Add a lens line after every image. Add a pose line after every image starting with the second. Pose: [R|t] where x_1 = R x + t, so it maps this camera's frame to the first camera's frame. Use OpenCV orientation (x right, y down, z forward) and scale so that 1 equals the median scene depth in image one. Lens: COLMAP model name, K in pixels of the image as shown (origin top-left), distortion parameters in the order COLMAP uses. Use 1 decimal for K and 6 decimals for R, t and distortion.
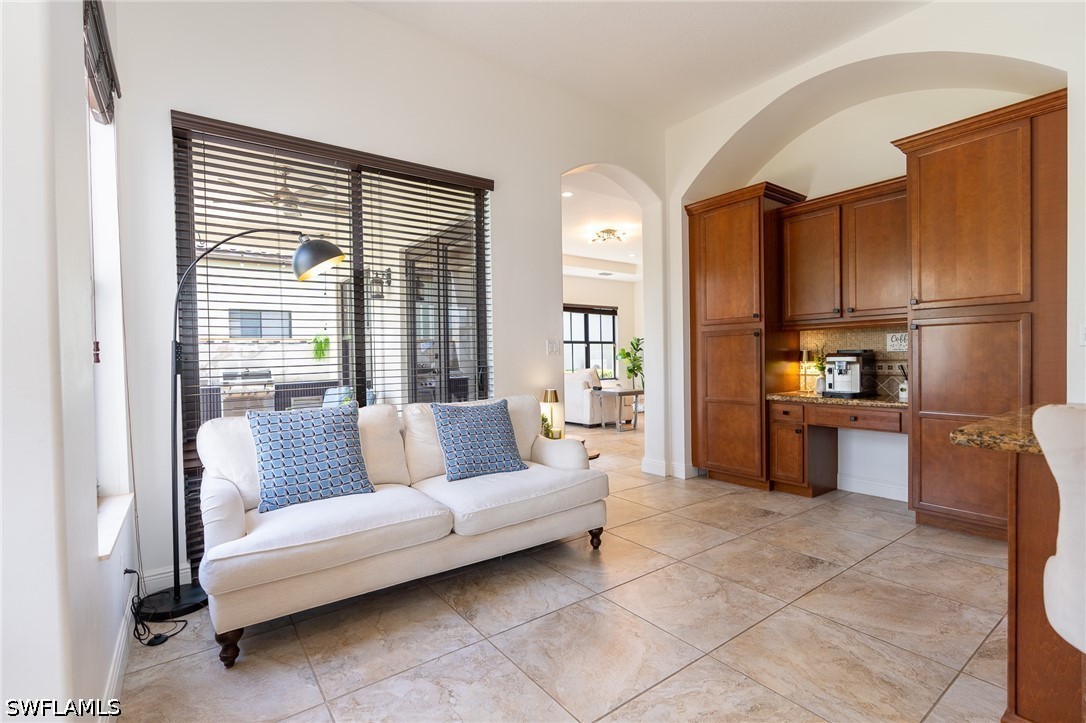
lens RADIAL K [[496.7, 0, 541.0], [0, 496.7, 364.2], [0, 0, 1]] dist [-0.001782, 0.000122]
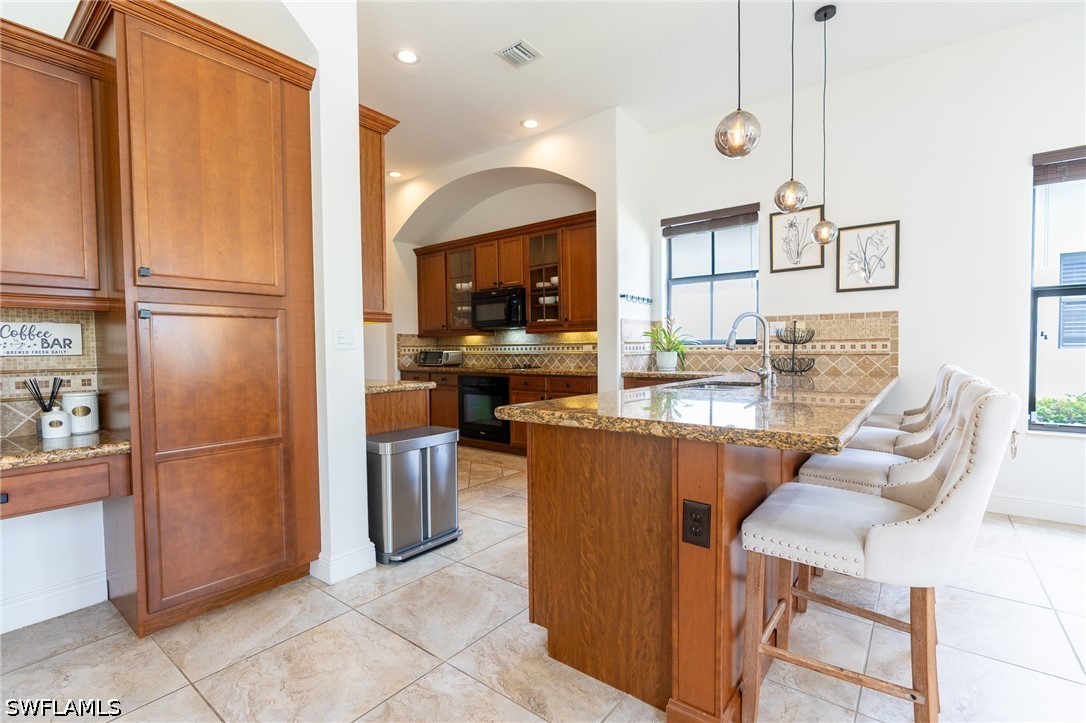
lens RADIAL K [[493.4, 0, 540.0], [0, 493.4, 364.8], [0, 0, 1]] dist [0.000912, 0.000218]
pose [[-0.267470, -0.016304, 0.963428, 0.039071], [0.025307, 0.999393, 0.023938, -0.013018], [-0.963234, 0.030784, -0.266895, 0.554979]]
